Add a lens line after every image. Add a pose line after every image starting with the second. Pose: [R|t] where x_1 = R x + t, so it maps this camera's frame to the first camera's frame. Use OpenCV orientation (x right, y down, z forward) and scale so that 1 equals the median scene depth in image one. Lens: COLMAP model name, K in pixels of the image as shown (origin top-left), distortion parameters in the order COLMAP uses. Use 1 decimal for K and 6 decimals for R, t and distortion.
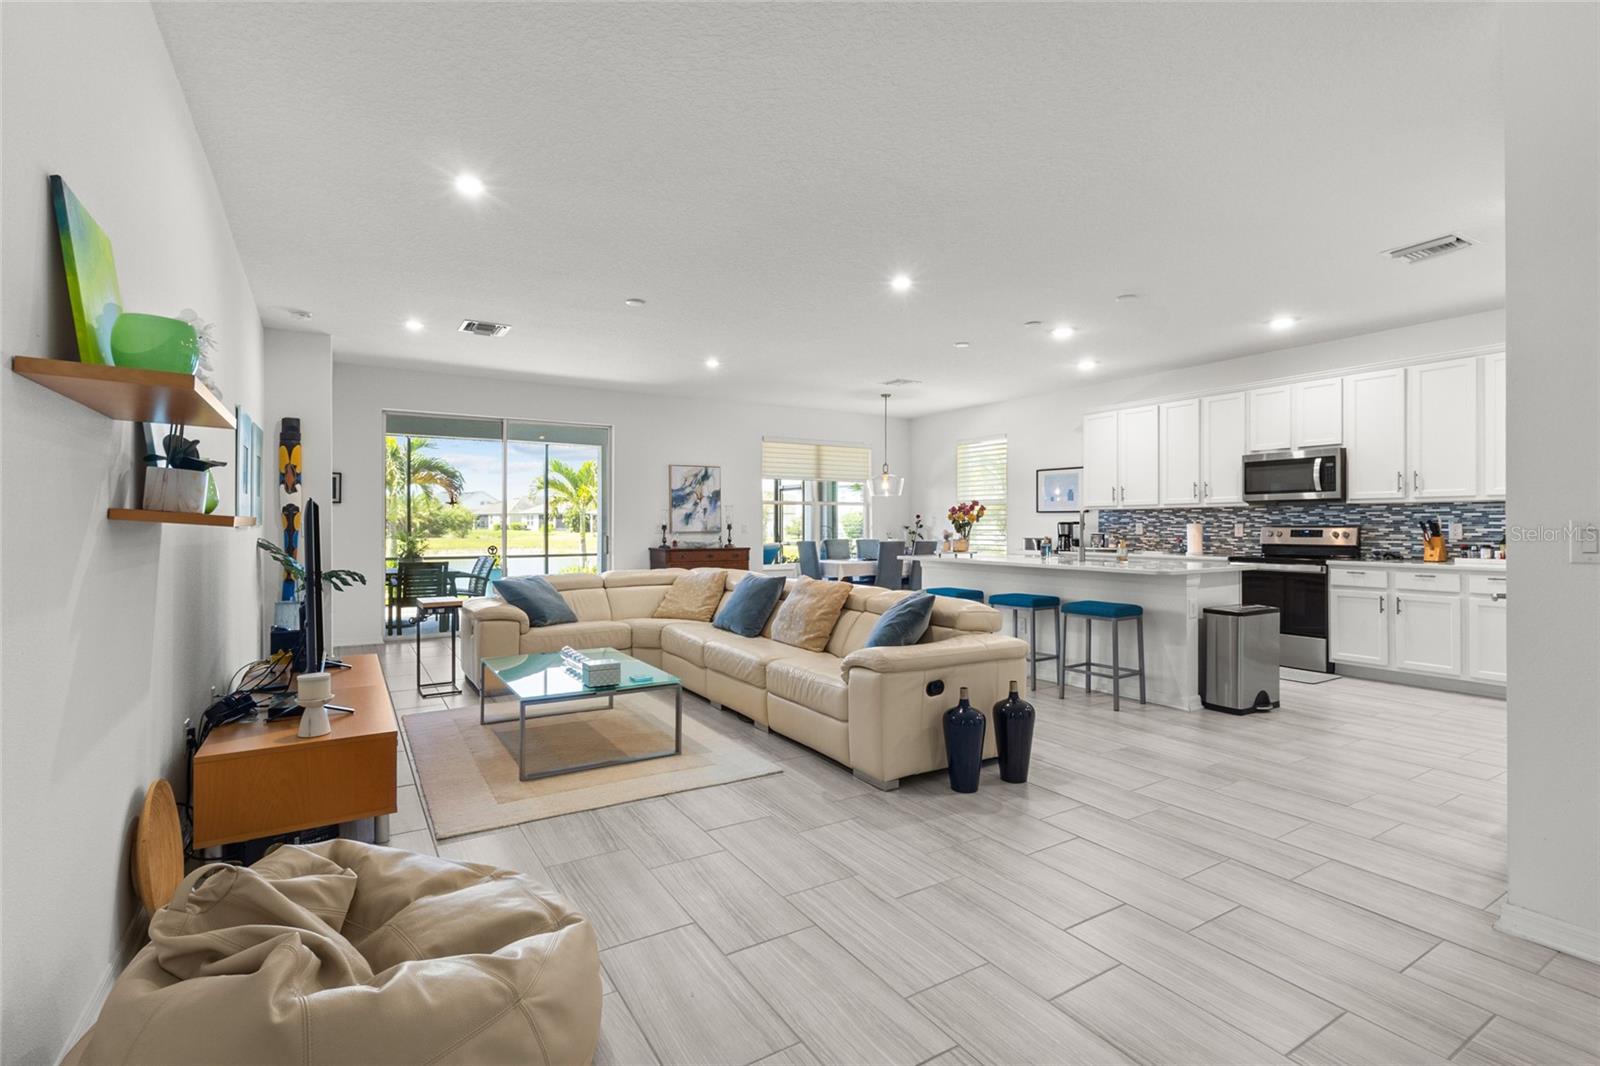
lens RADIAL K [[744.0, 0, 799.3], [0, 744.0, 523.1], [0, 0, 1]] dist [0.004506, 0.000126]
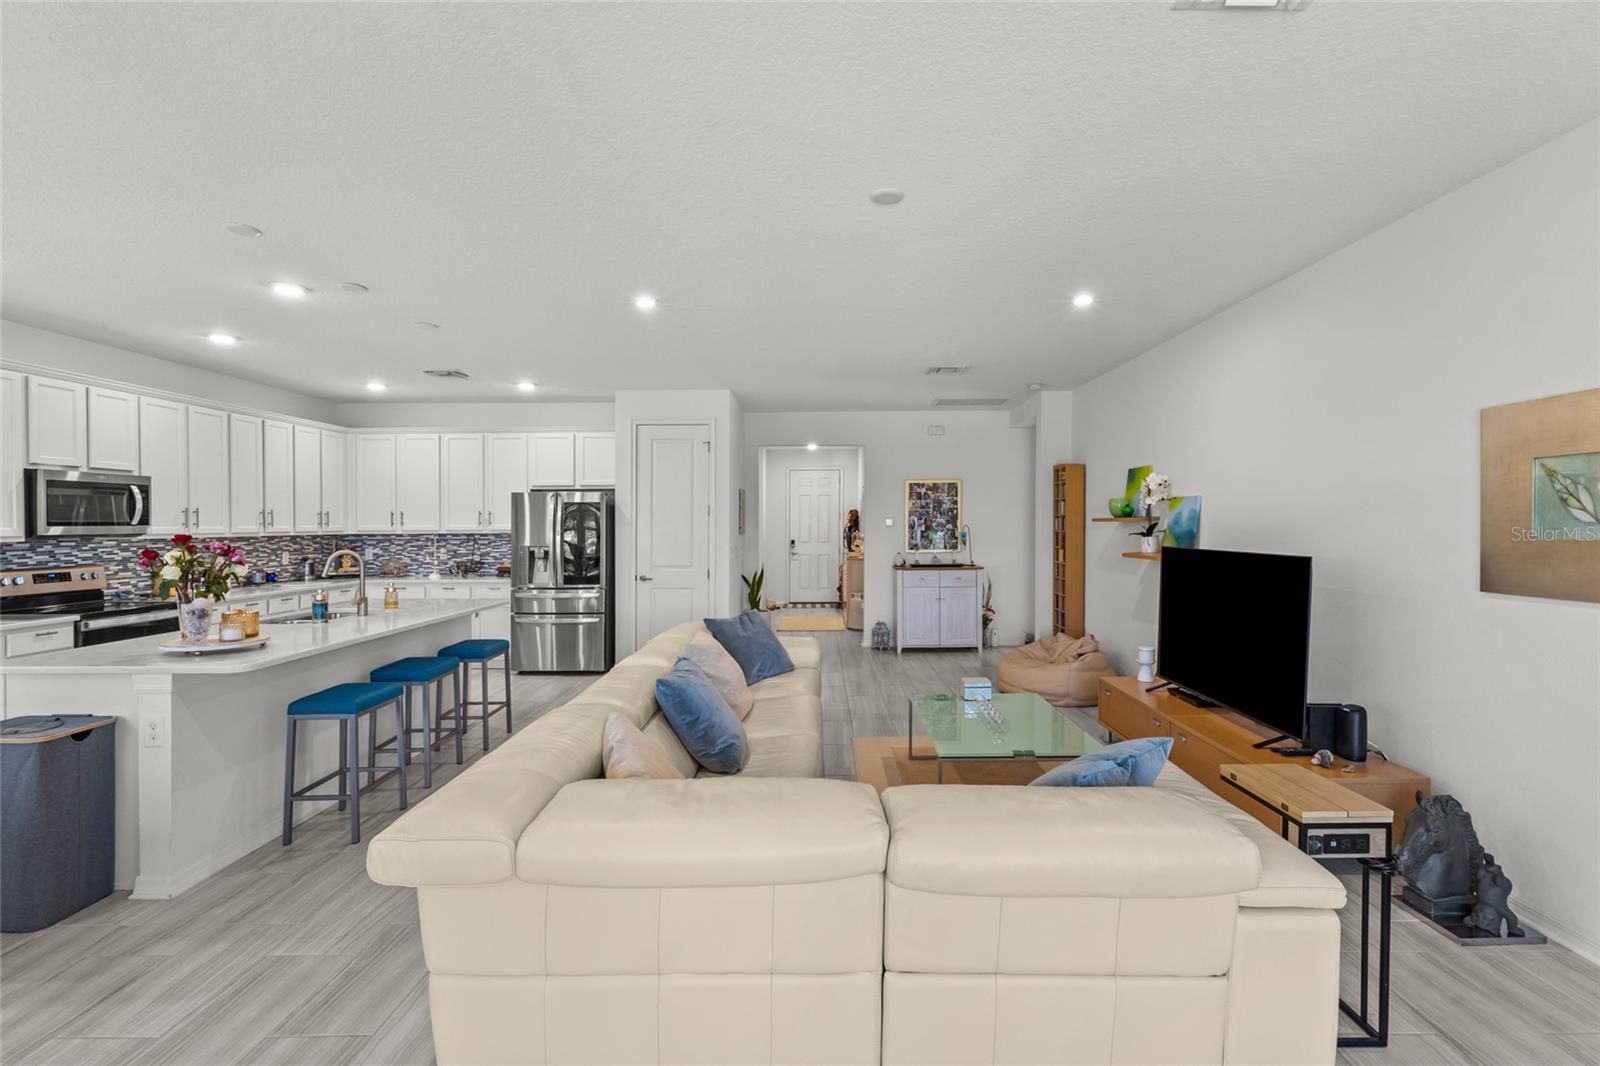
lens RADIAL K [[744.0, 0, 818.7], [0, 744.0, 528.3], [0, 0, 1]] dist [0.004506, 0.000126]
pose [[-0.846610, 0.002530, 0.532208, -0.391804], [0.004065, 0.999990, 0.001712, -0.034657], [-0.532198, 0.003613, -0.846612, 1.222782]]
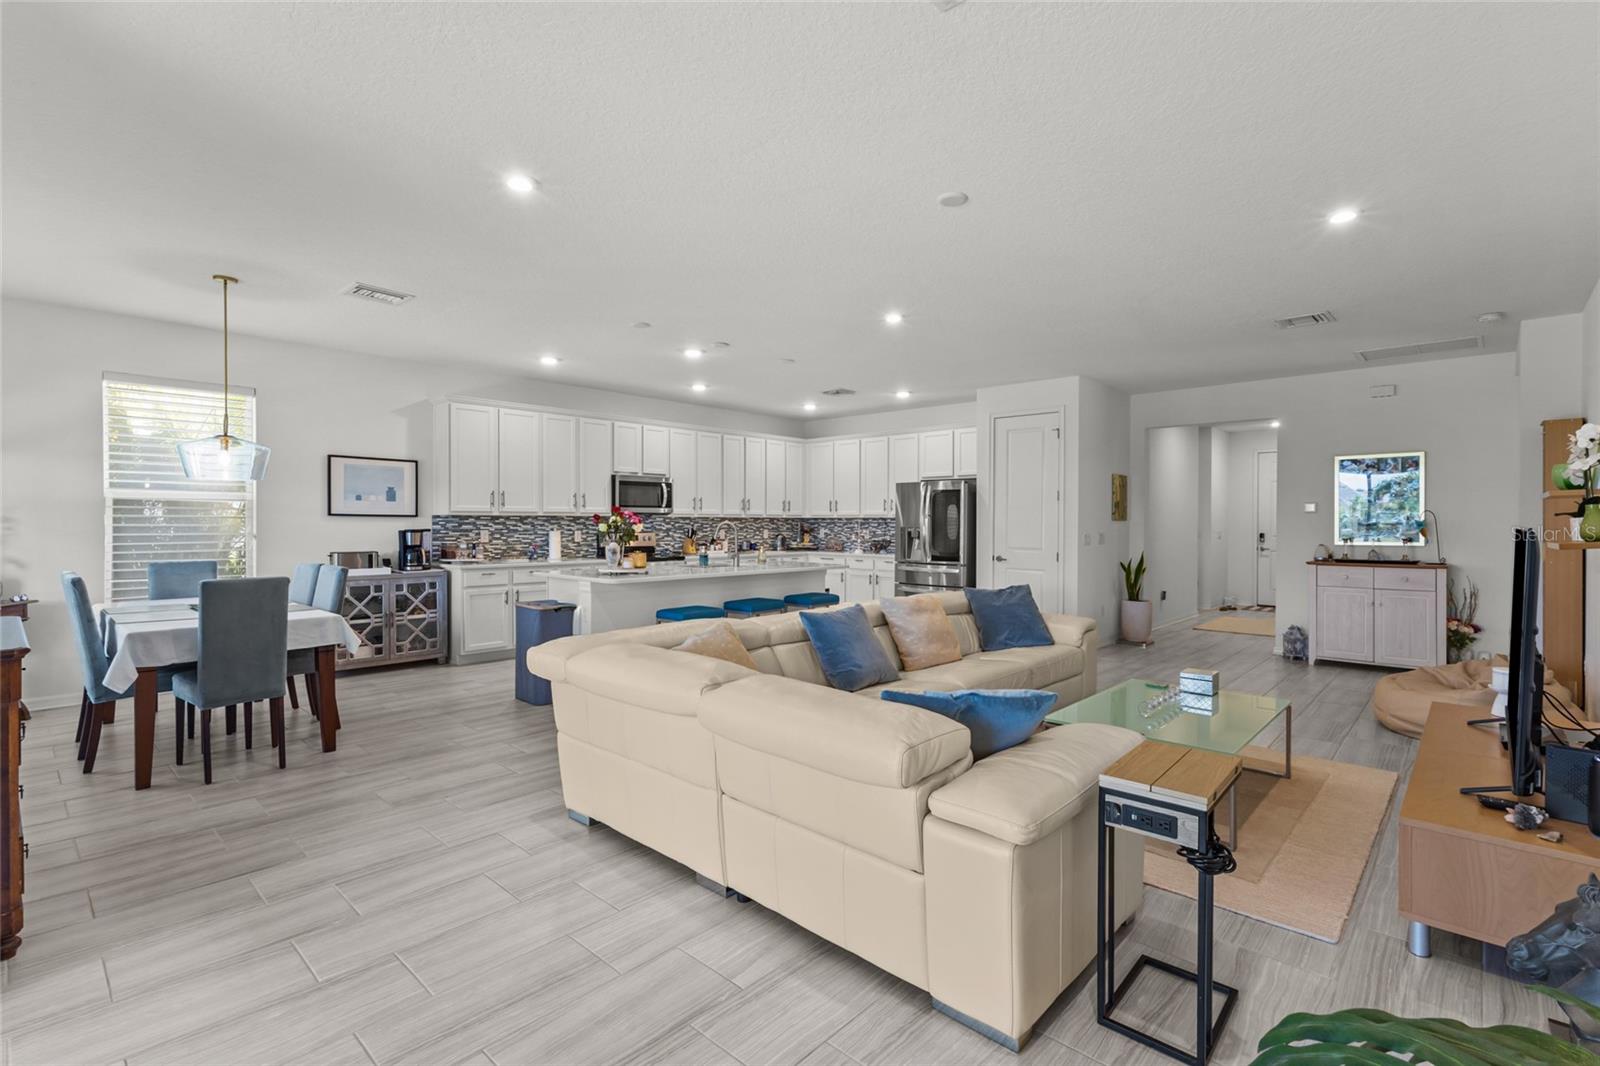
lens RADIAL K [[744.0, 0, 802.2], [0, 744.0, 525.4], [0, 0, 1]] dist [0.004506, 0.000126]
pose [[-0.261843, -0.004470, 0.965100, -0.657948], [-0.007140, 0.999971, 0.002694, -0.013937], [-0.965084, -0.006185, -0.261868, 1.041921]]
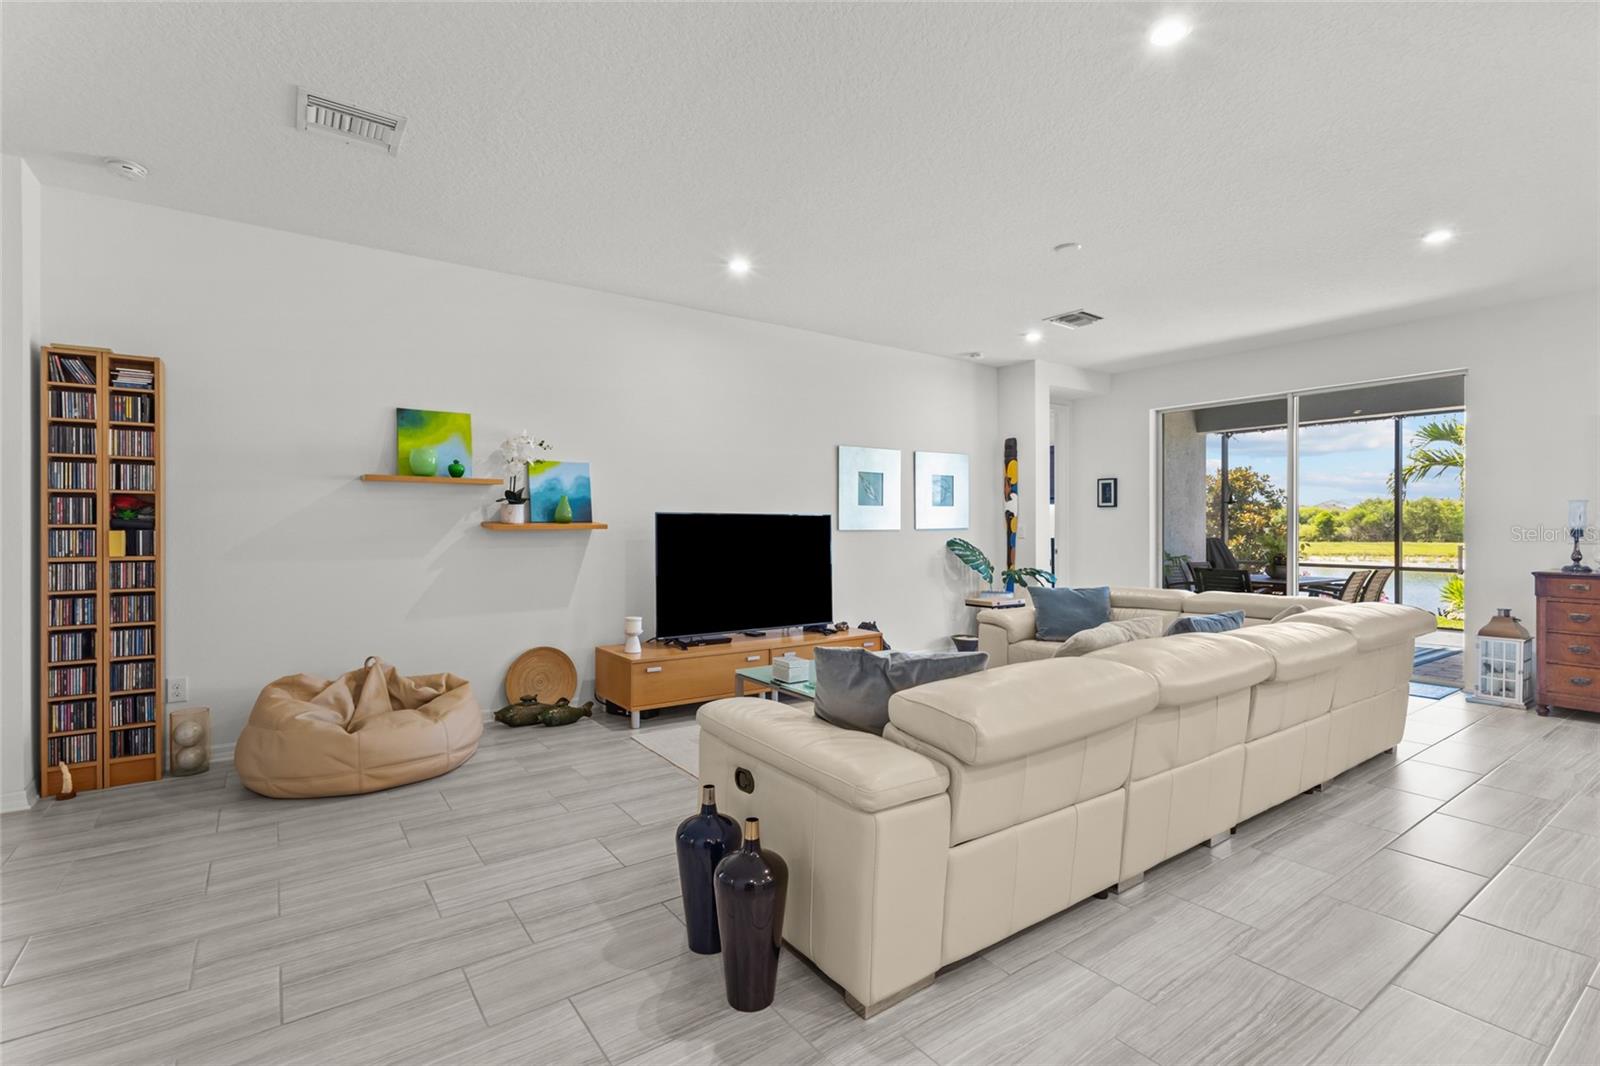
lens RADIAL K [[744.0, 0, 799.8], [0, 744.0, 532.2], [0, 0, 1]] dist [0.004506, 0.000126]
pose [[0.061502, 0.009137, -0.998065, 0.446596], [0.002222, 0.999954, 0.009291, -0.002162], [0.998104, -0.002789, 0.061479, 0.536243]]
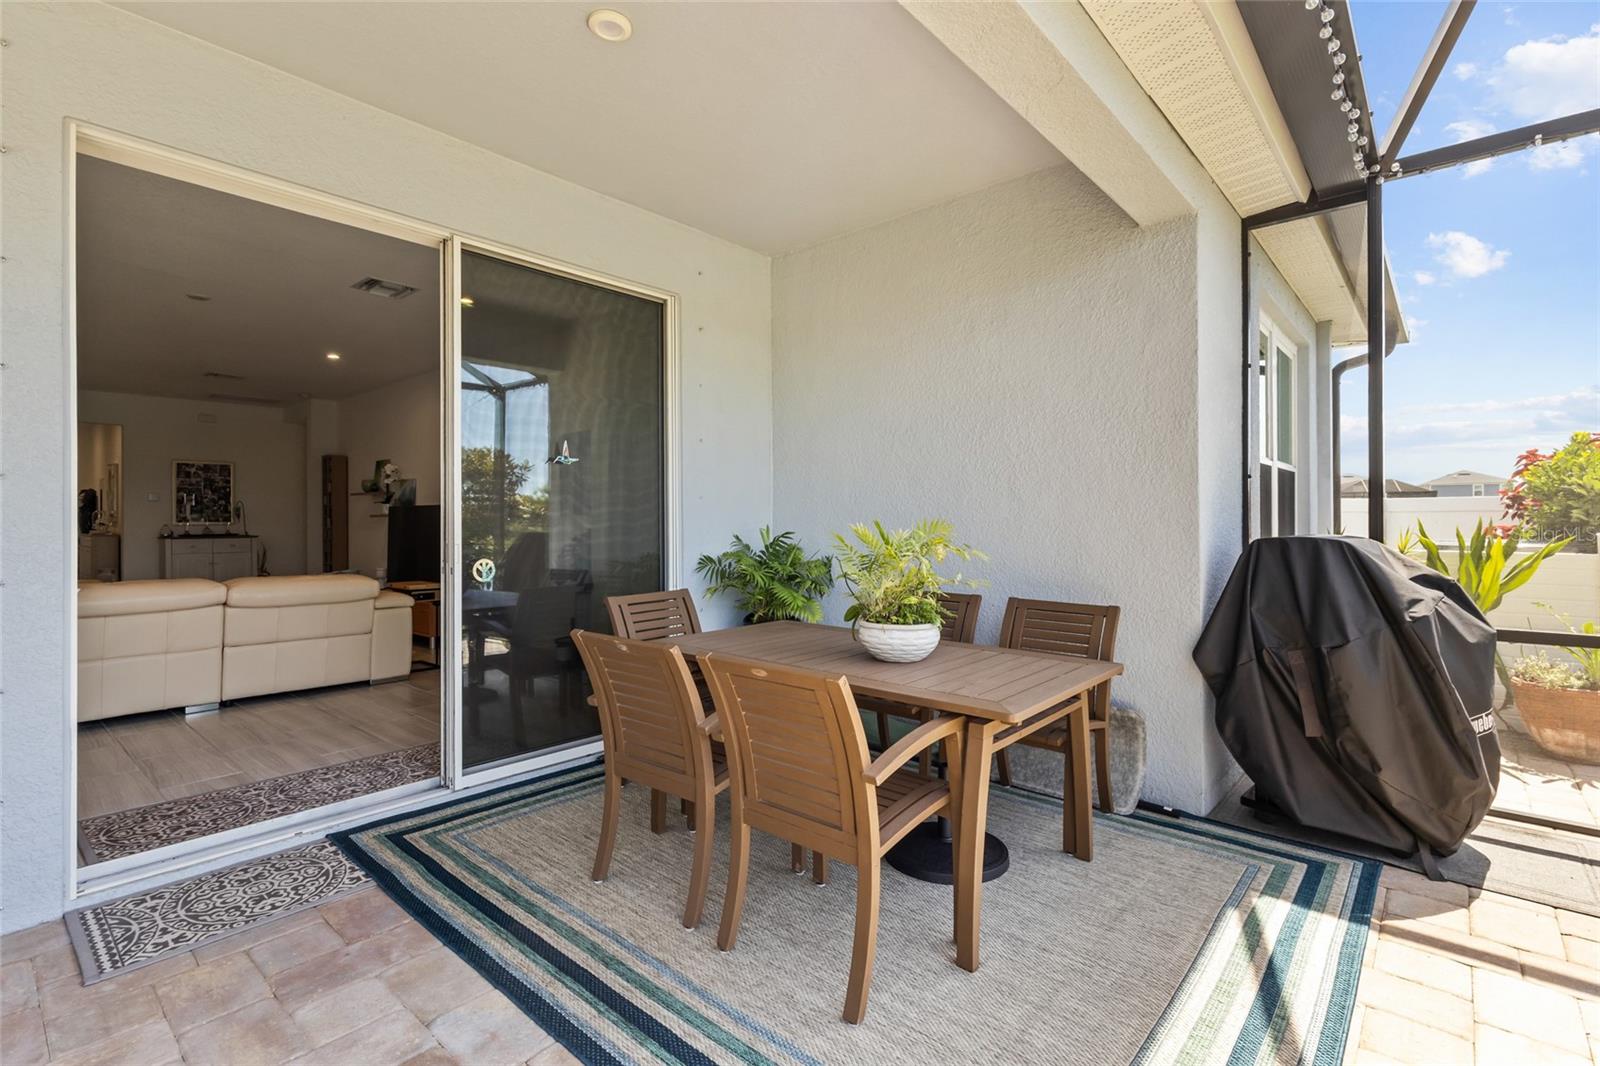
lens RADIAL K [[744.0, 0, 799.2], [0, 744.0, 524.0], [0, 0, 1]] dist [0.004506, 0.000126]
pose [[-0.957306, 0.006102, -0.289012, -0.580570], [0.006169, 0.999981, 0.000679, 0.017175], [0.289010, -0.001133, -0.957325, 1.800811]]
